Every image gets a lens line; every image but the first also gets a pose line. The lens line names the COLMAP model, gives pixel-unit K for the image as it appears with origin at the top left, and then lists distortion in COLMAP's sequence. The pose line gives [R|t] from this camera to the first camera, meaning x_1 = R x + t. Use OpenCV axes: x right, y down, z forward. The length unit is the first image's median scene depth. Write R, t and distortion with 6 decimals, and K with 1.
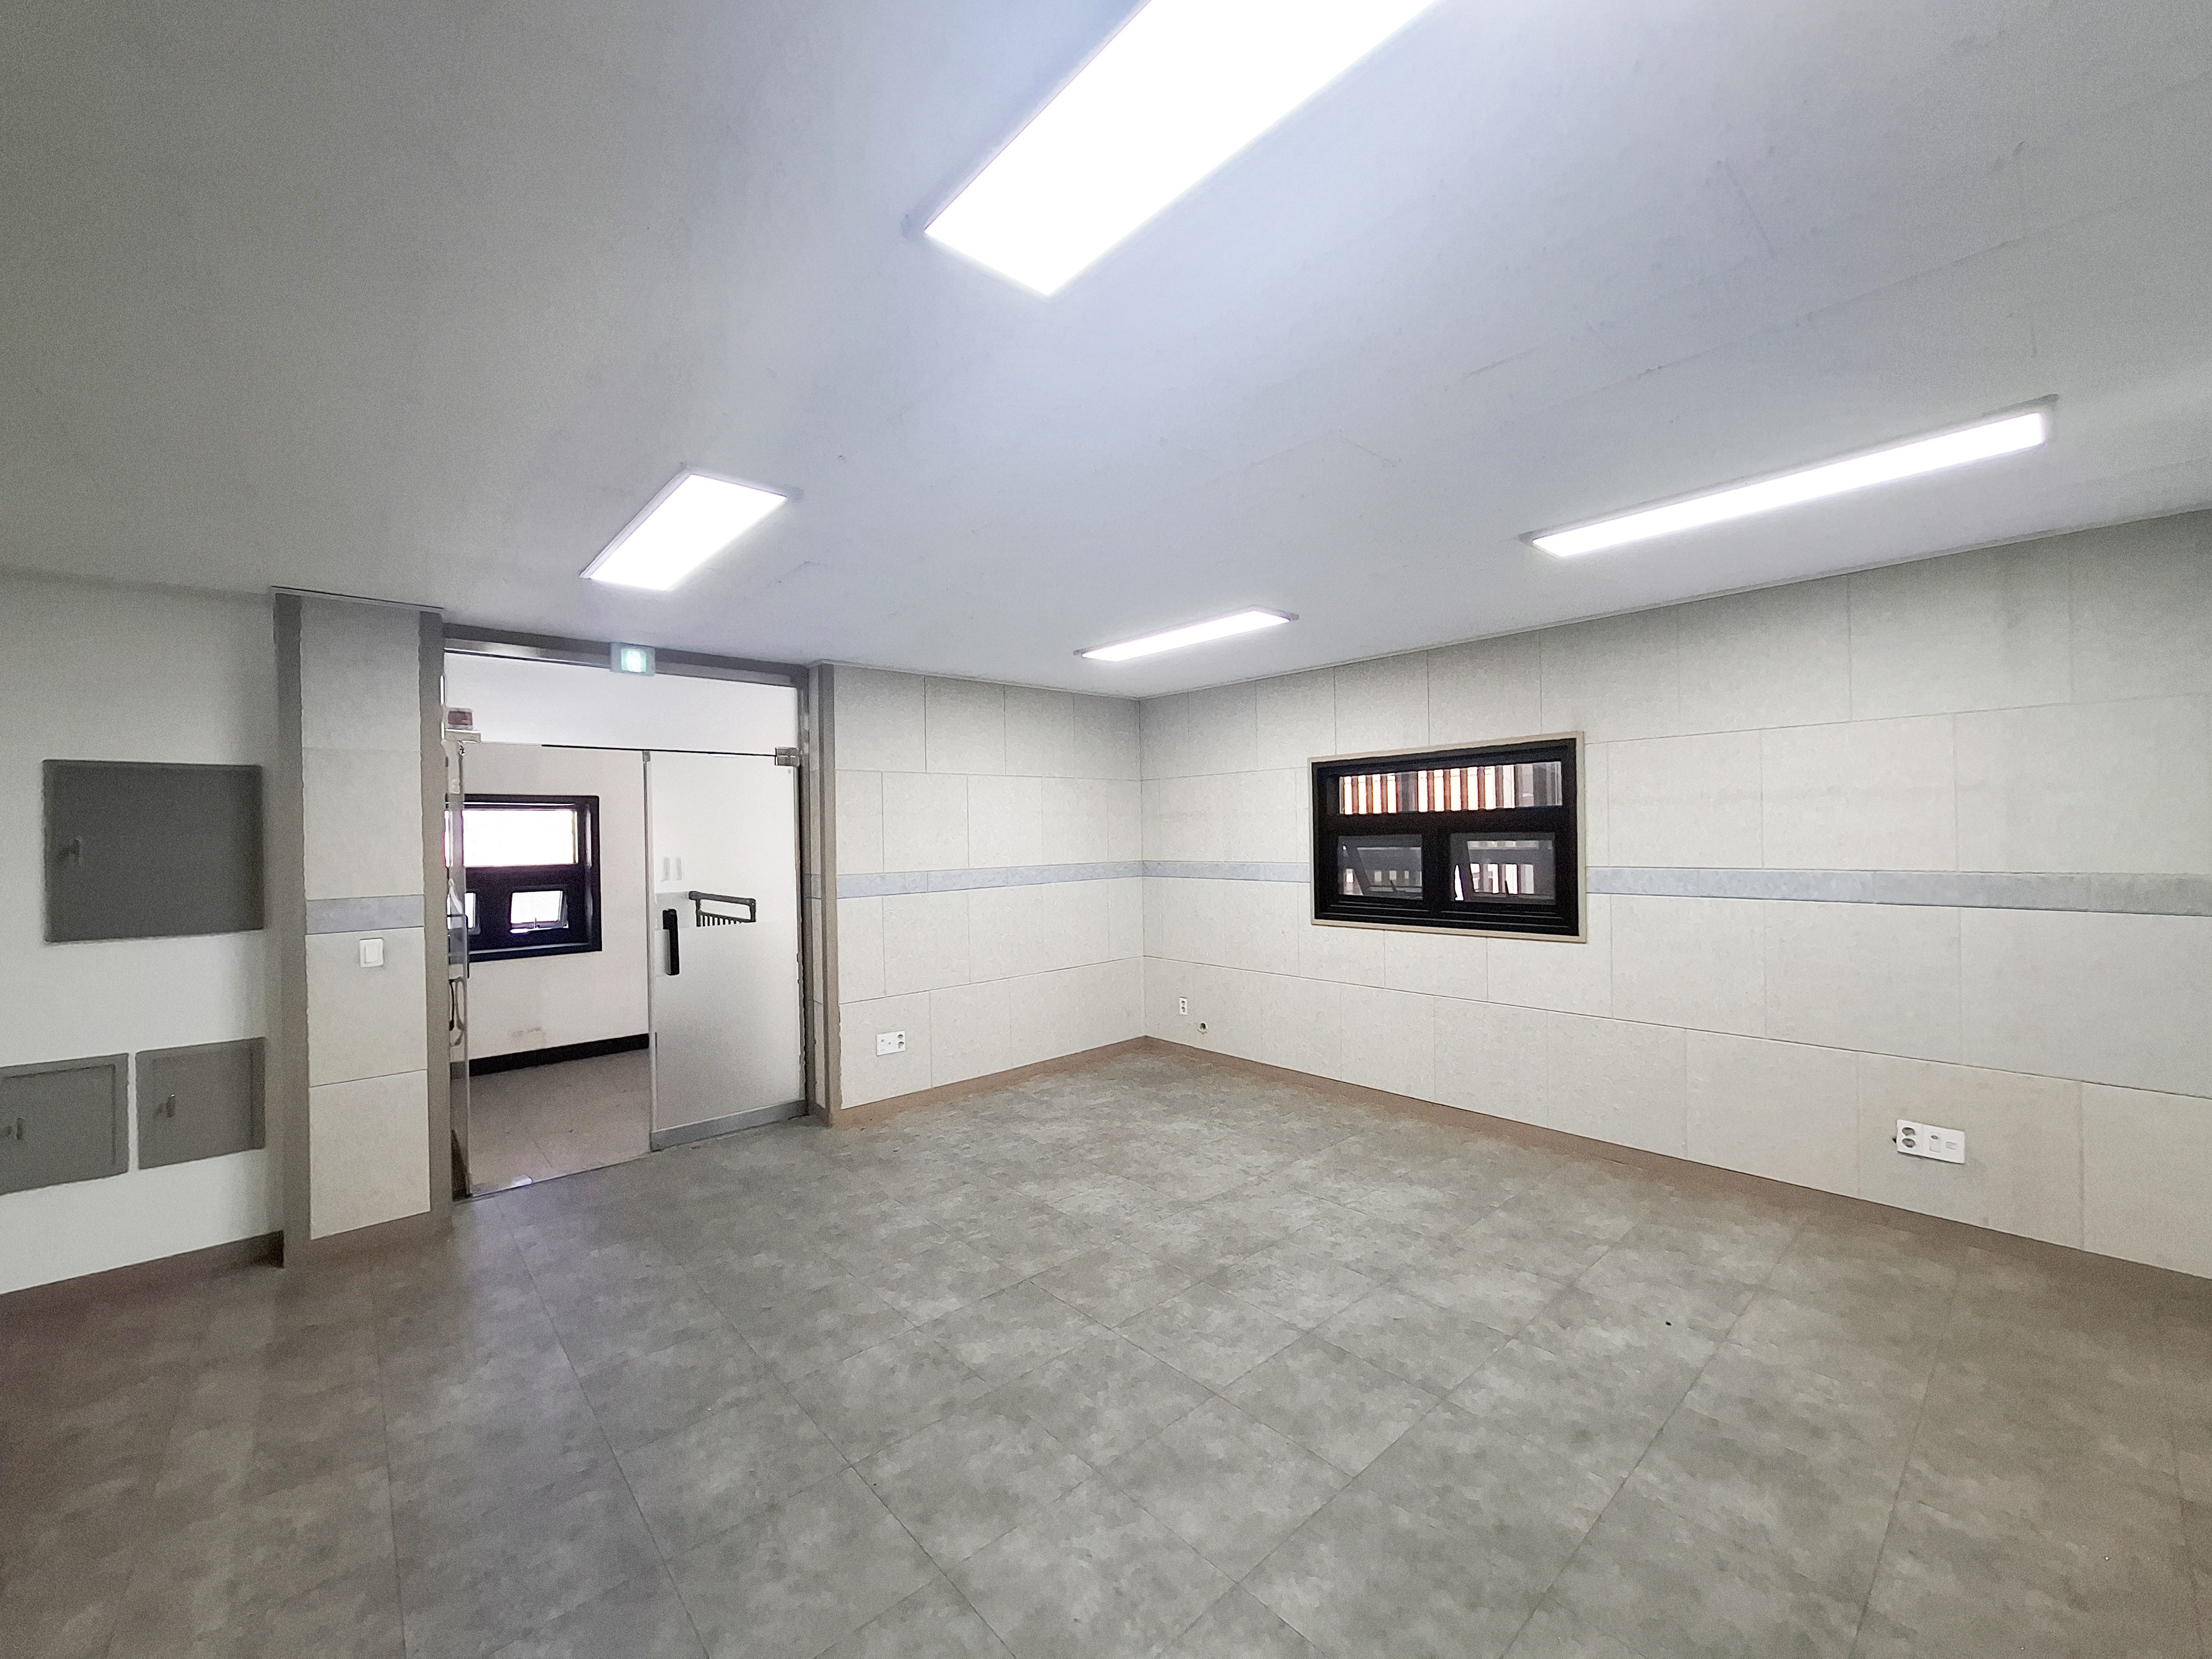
lens RADIAL K [[871.9, 0, 1072.0], [0, 871.9, 811.0], [0, 0, 1]] dist [-0.004324, 0.001152]
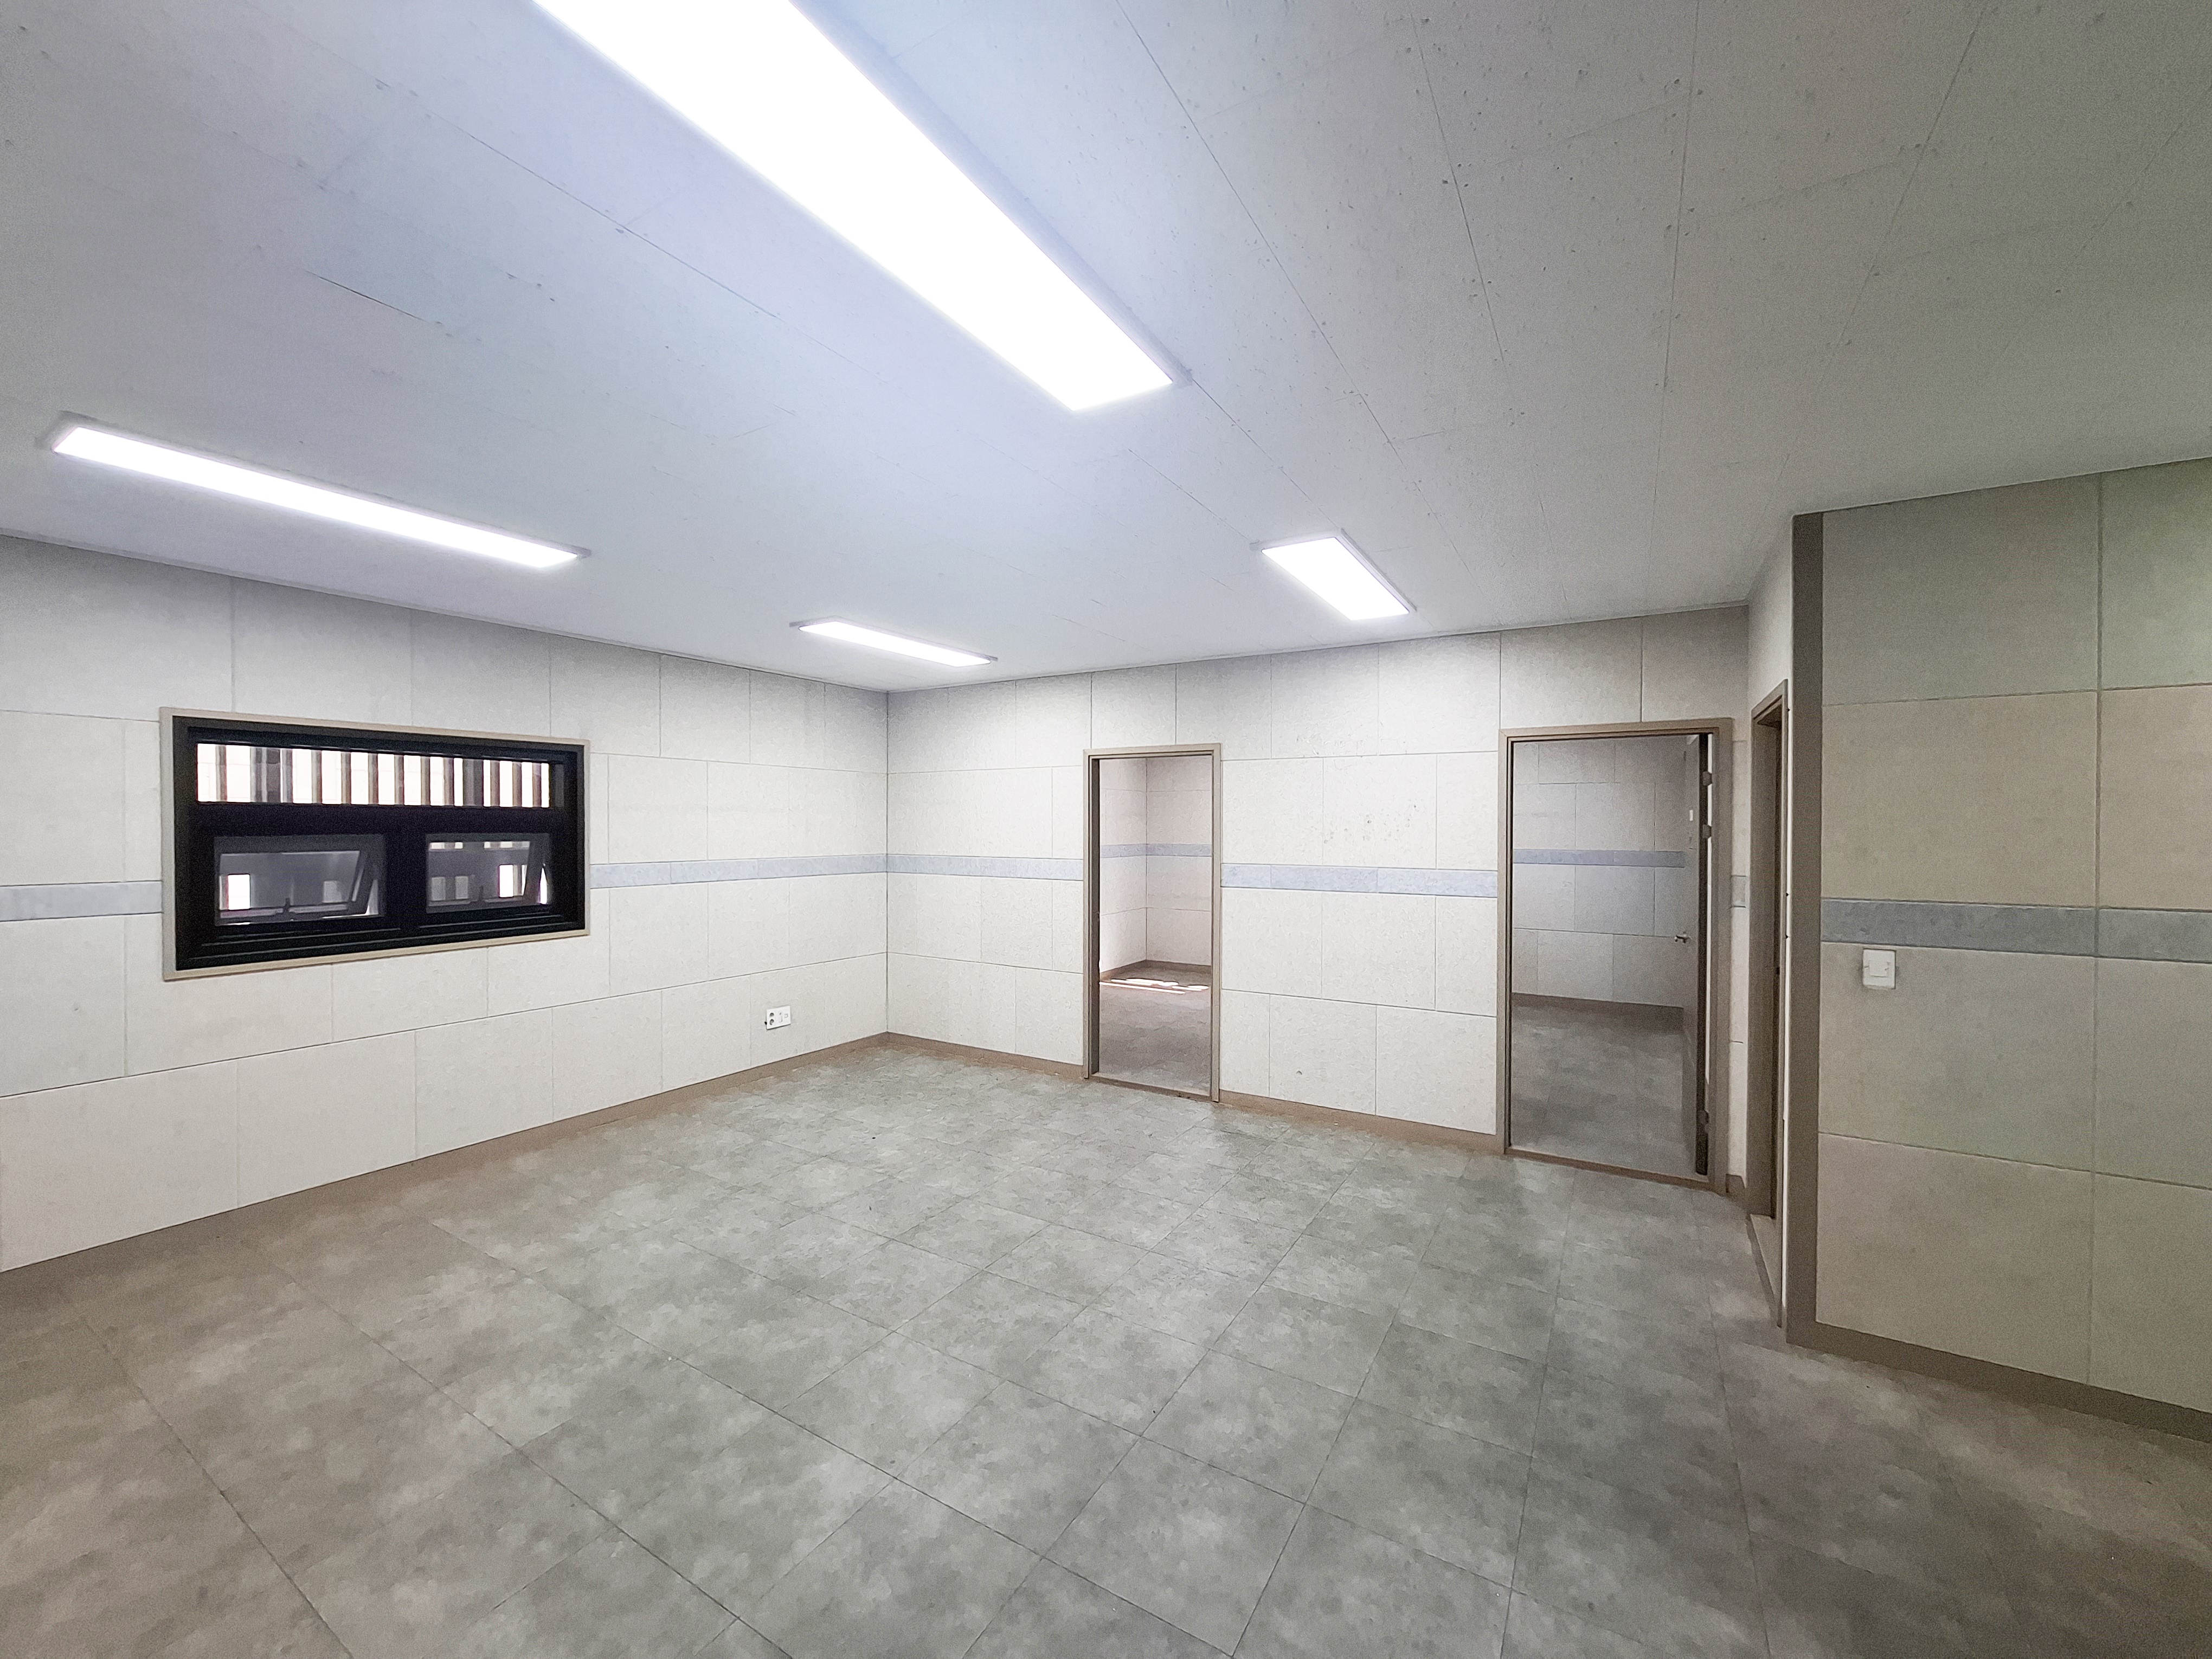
lens RADIAL K [[871.9, 0, 1117.7], [0, 871.9, 842.4], [0, 0, 1]] dist [-0.004324, 0.001152]
pose [[-0.328629, -0.000568, 0.944459, -0.783917], [-0.022348, 0.999725, -0.007175, 0.035358], [-0.944195, -0.023464, -0.328551, 0.886698]]
